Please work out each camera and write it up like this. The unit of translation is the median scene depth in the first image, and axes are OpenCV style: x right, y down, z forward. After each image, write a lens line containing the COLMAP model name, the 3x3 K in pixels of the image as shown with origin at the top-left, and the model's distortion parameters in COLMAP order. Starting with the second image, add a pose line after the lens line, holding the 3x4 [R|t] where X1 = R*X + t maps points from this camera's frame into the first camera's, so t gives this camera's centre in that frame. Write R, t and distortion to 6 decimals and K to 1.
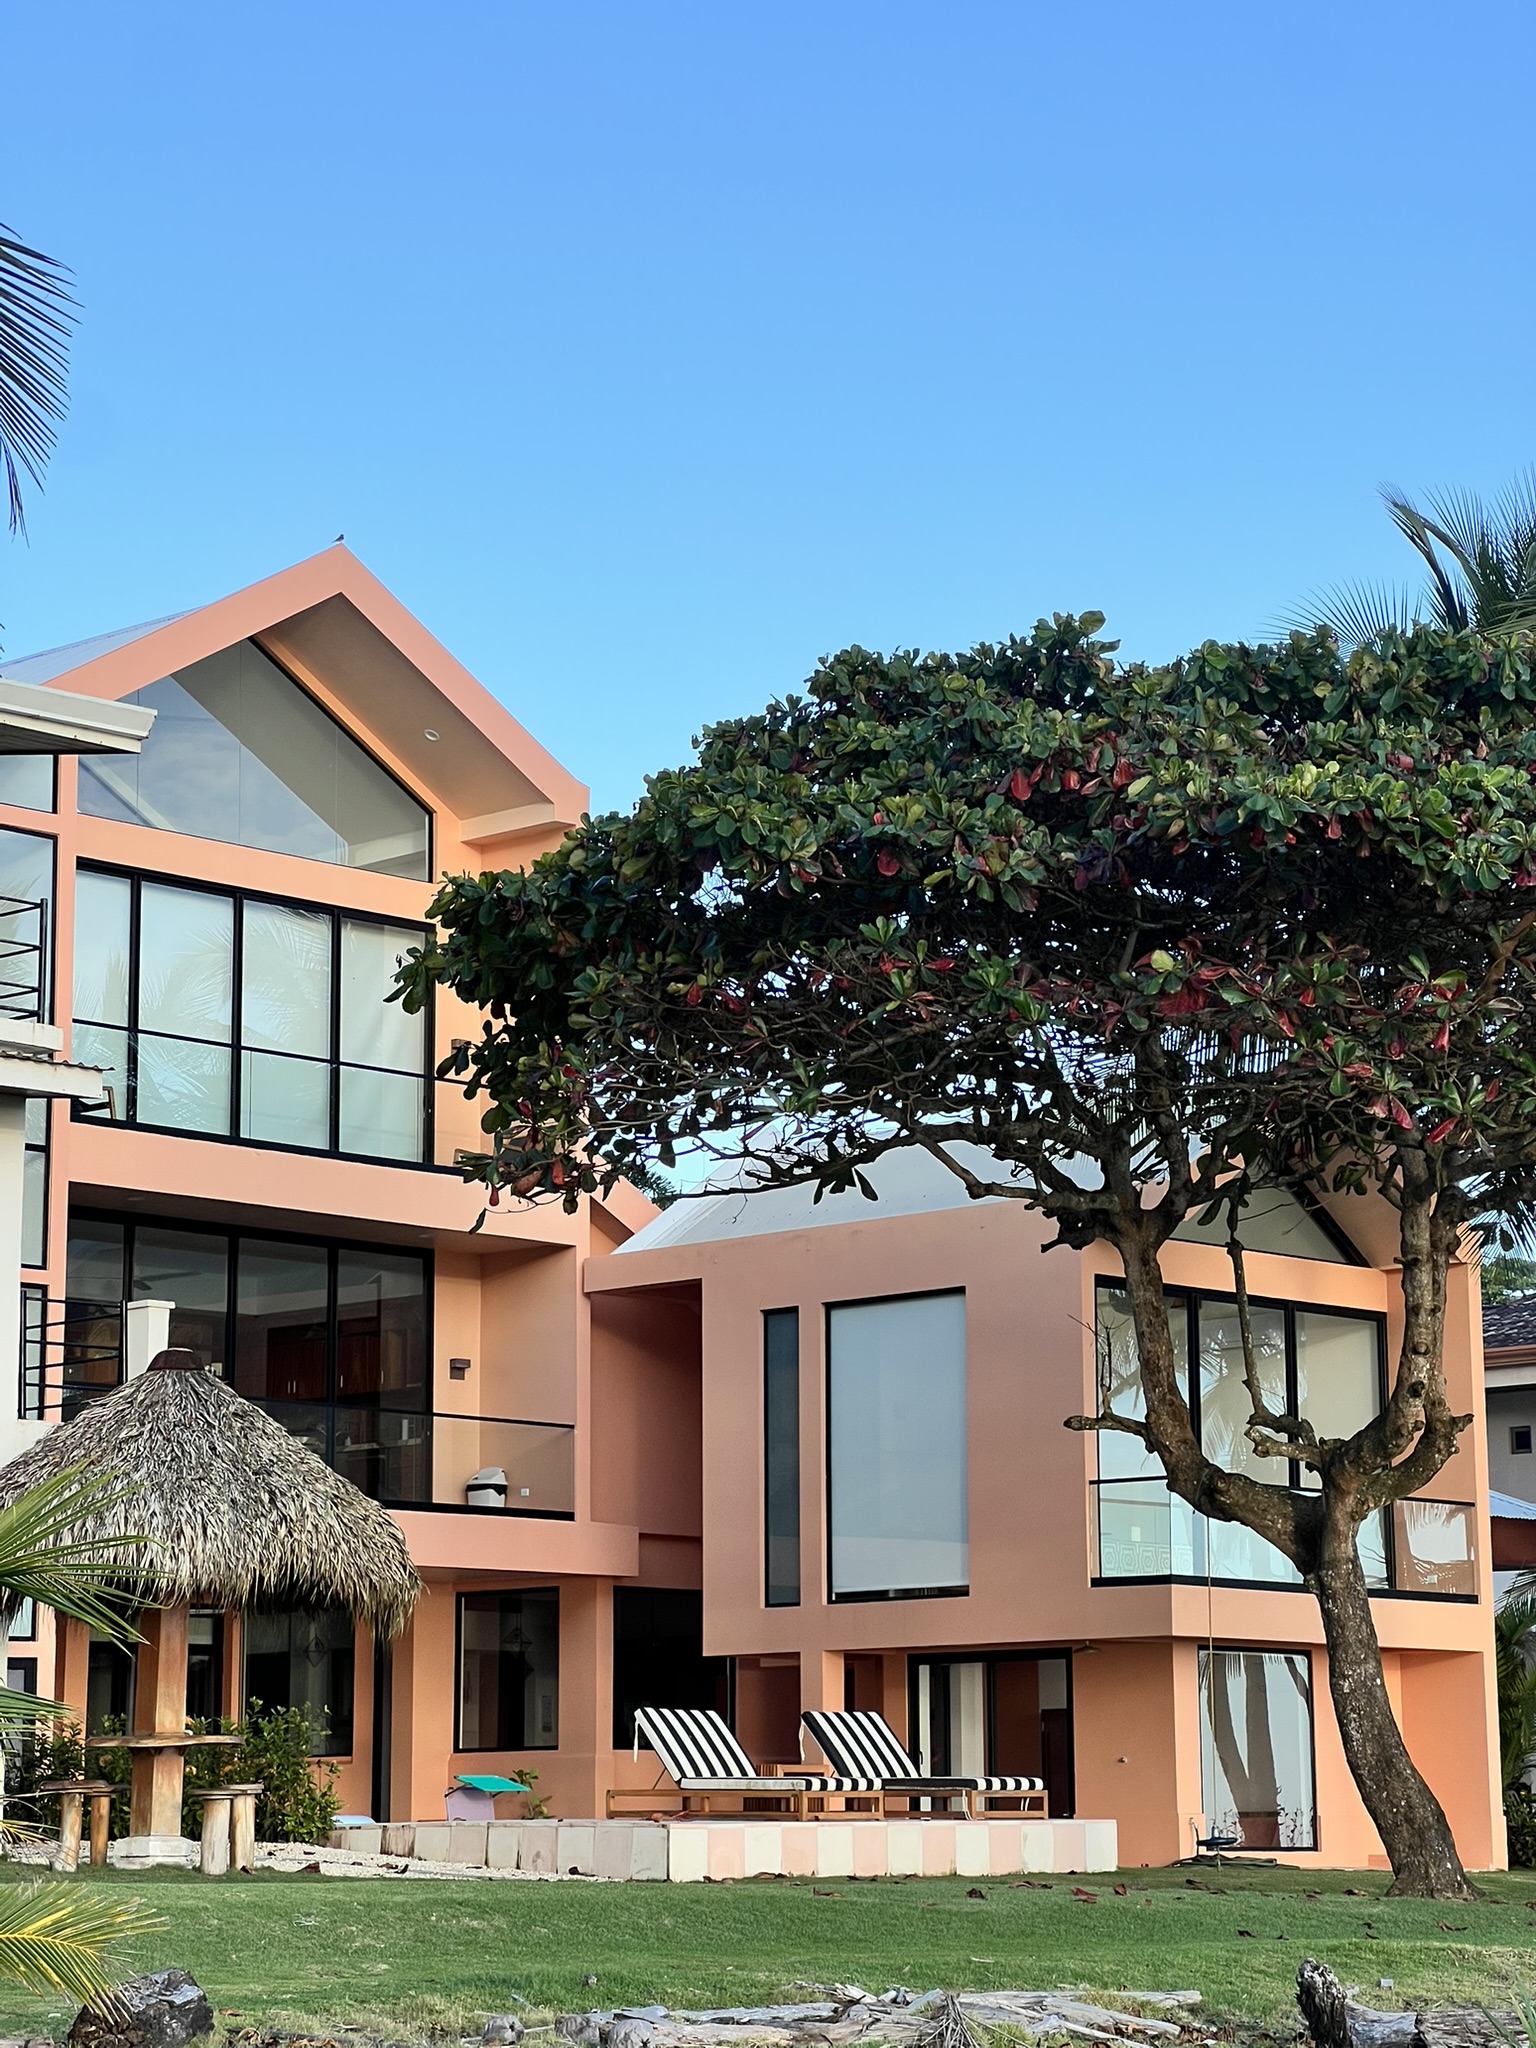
lens RADIAL K [[4520.1, 0, 768.0], [0, 4520.1, 1024.0], [0, 0, 1]] dist [0.189146, 0.500275]
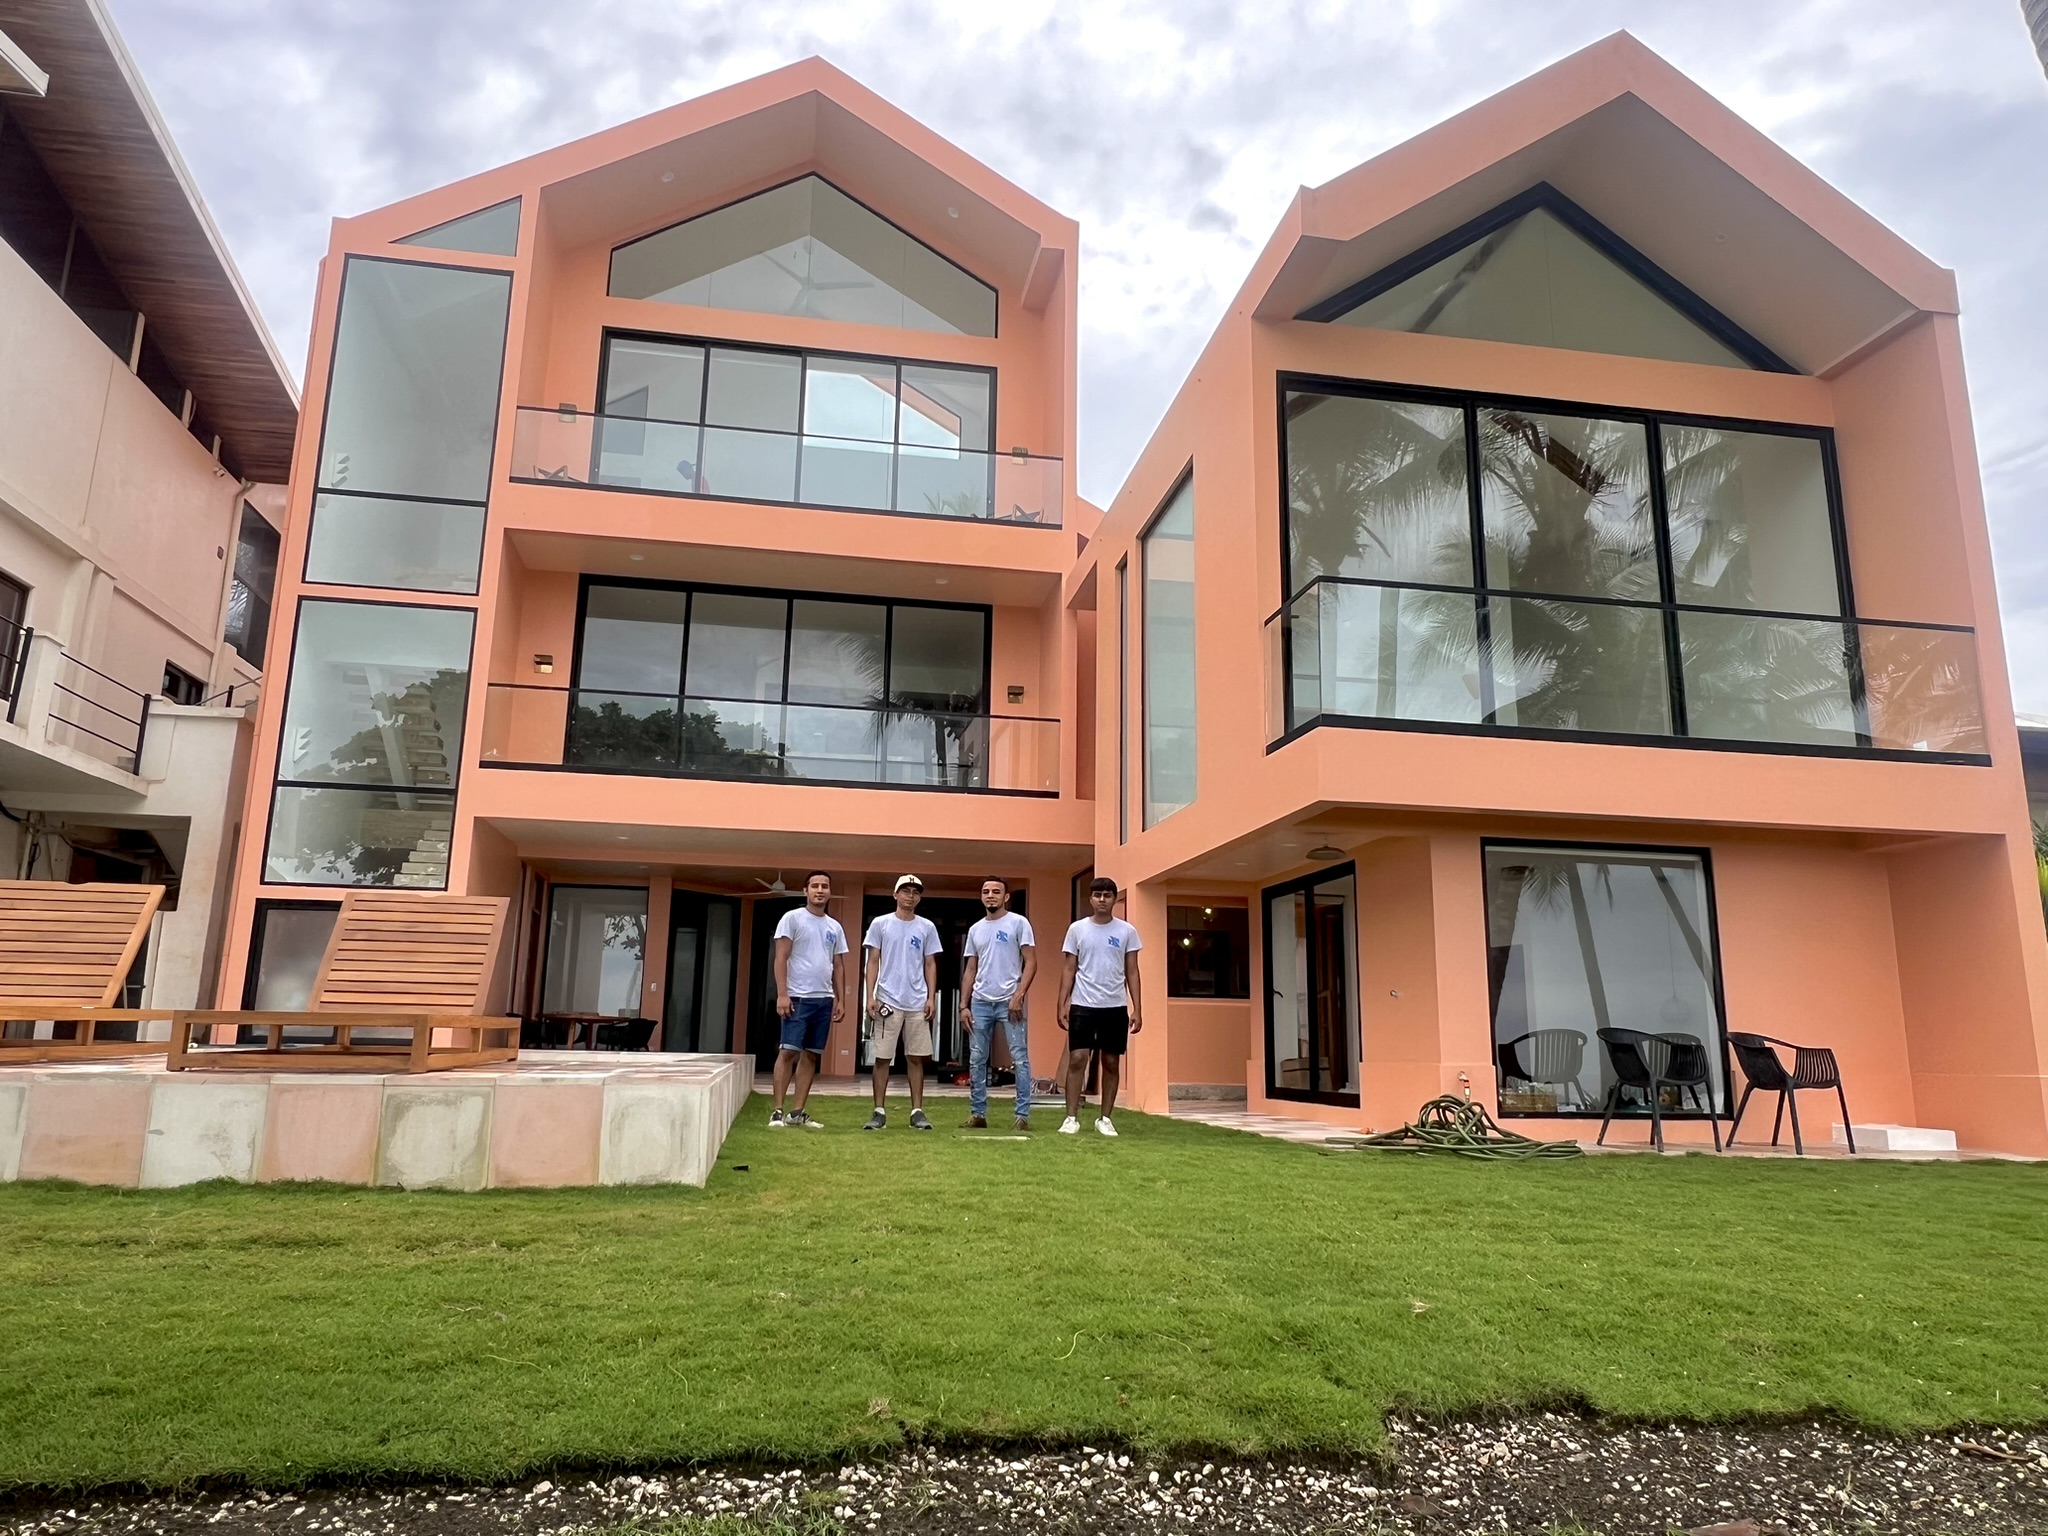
lens RADIAL K [[1317.1, 0, 1020.0], [0, 1317.1, 777.2], [0, 0, 1]] dist [-0.003205, 0.000432]
pose [[0.797419, -0.103014, -0.594568, 0.197899], [0.082382, 0.994680, -0.061849, 0.162619], [0.597777, 0.000337, 0.801663, 0.950145]]
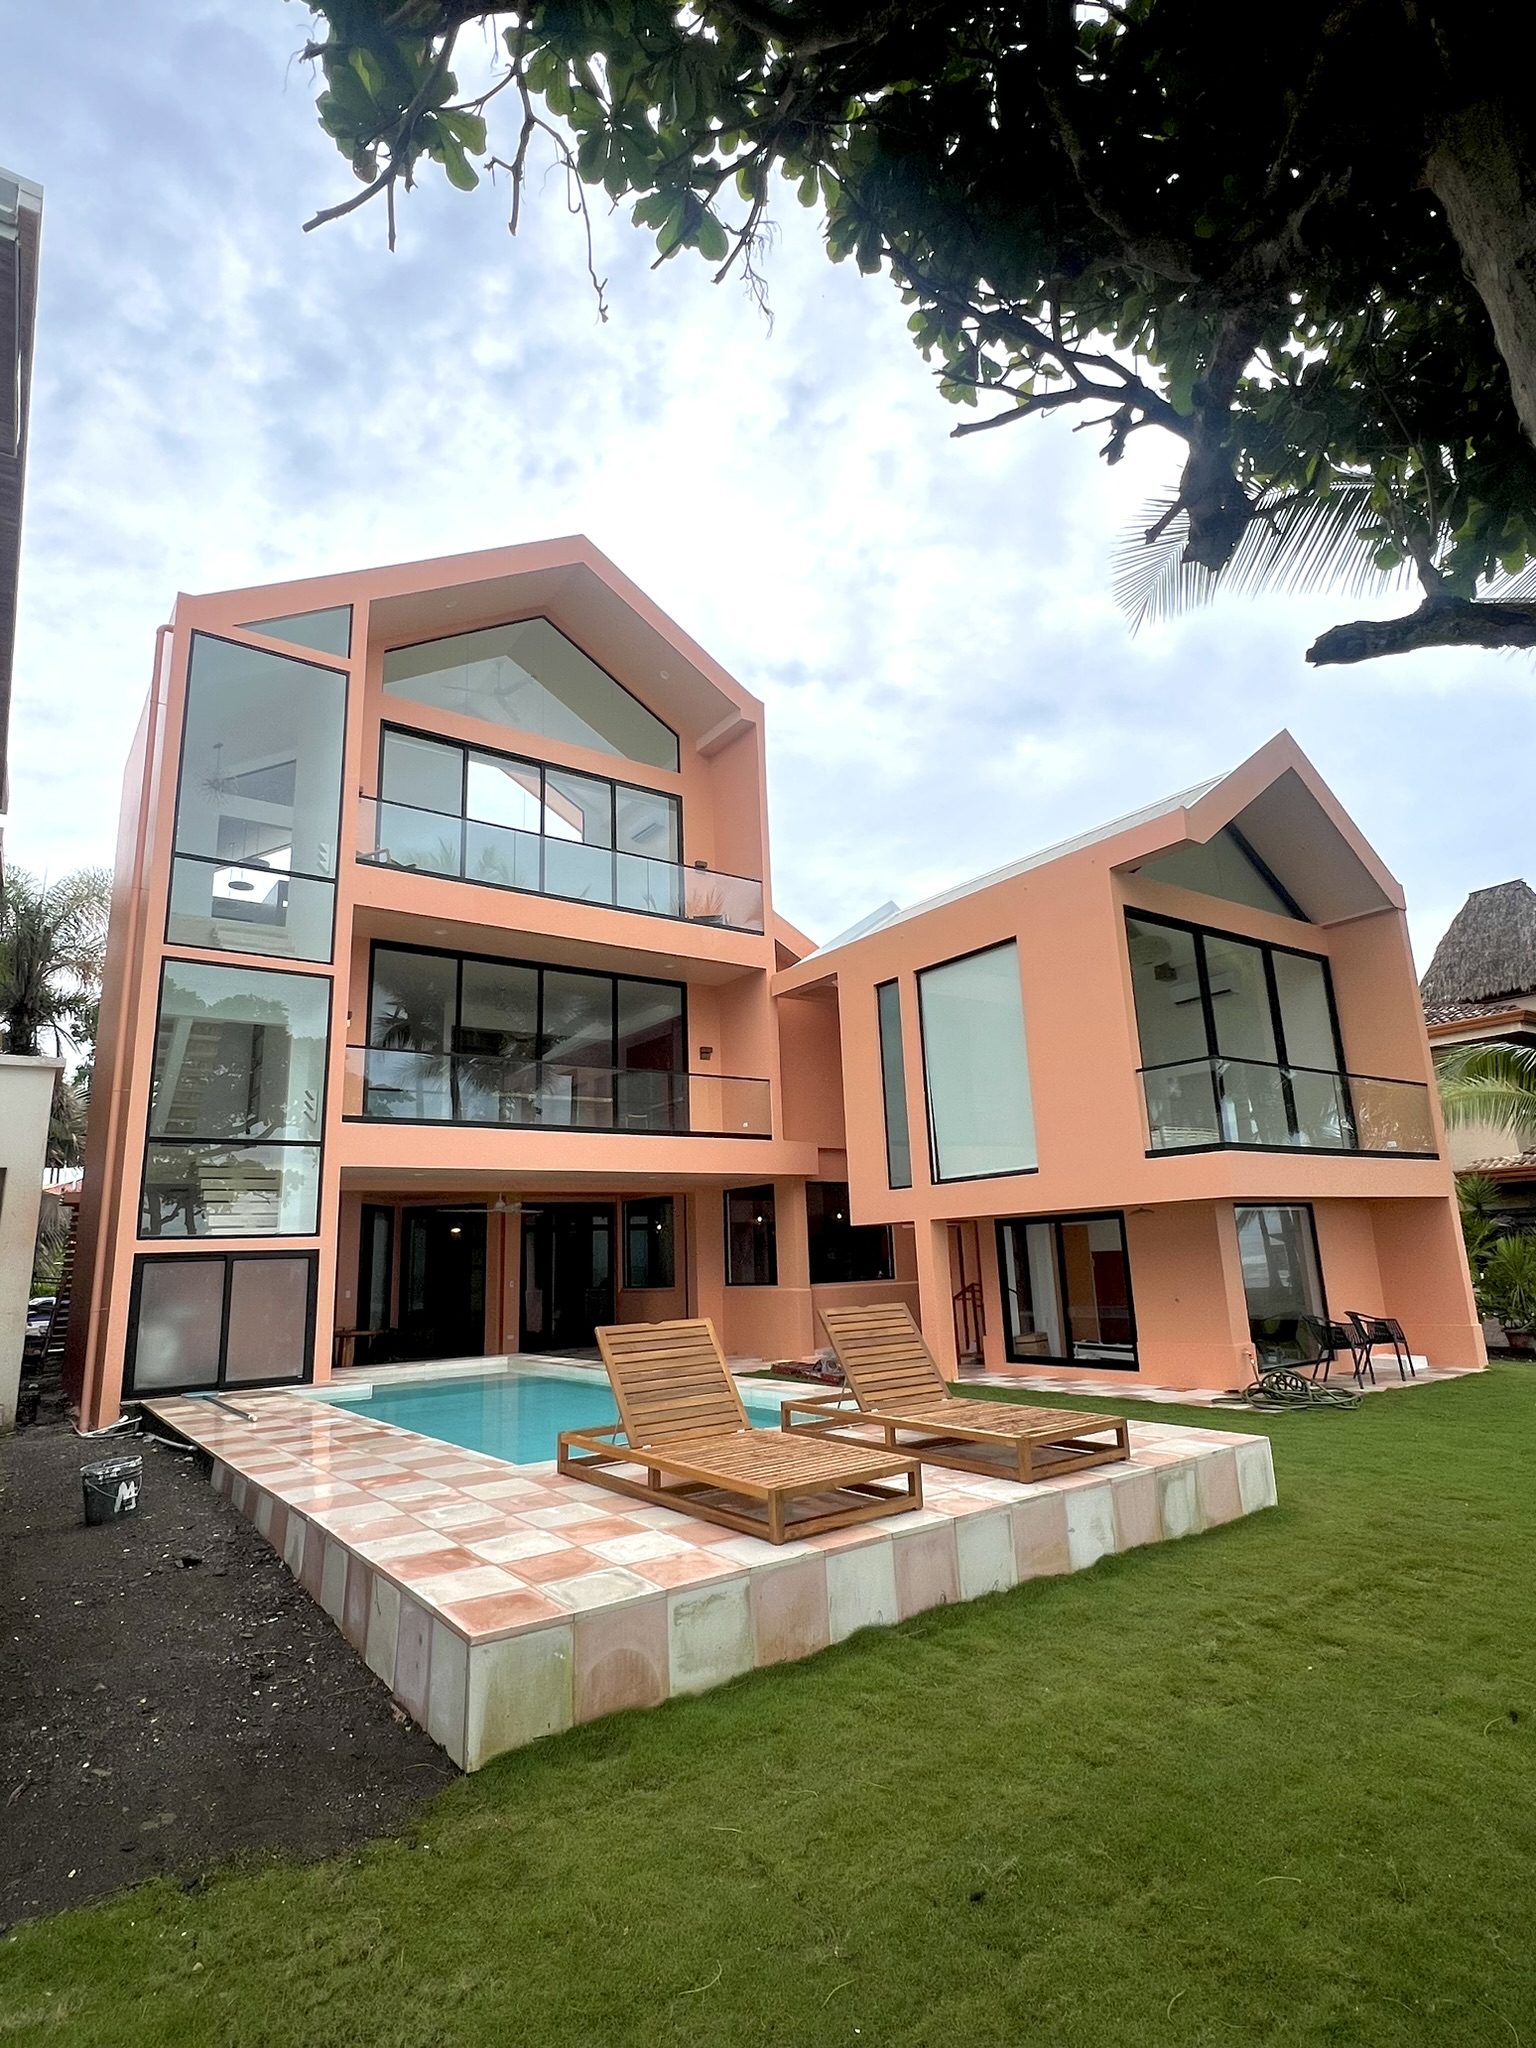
lens RADIAL K [[1066.0, 0, 768.0], [0, 1066.0, 1024.0], [0, 0, 1]] dist [0.002098, 0.000259]
pose [[0.980939, -0.073698, -0.179796, 0.032460], [0.066817, 0.996793, -0.044042, 0.112313], [0.182465, 0.031189, 0.982718, 0.839300]]
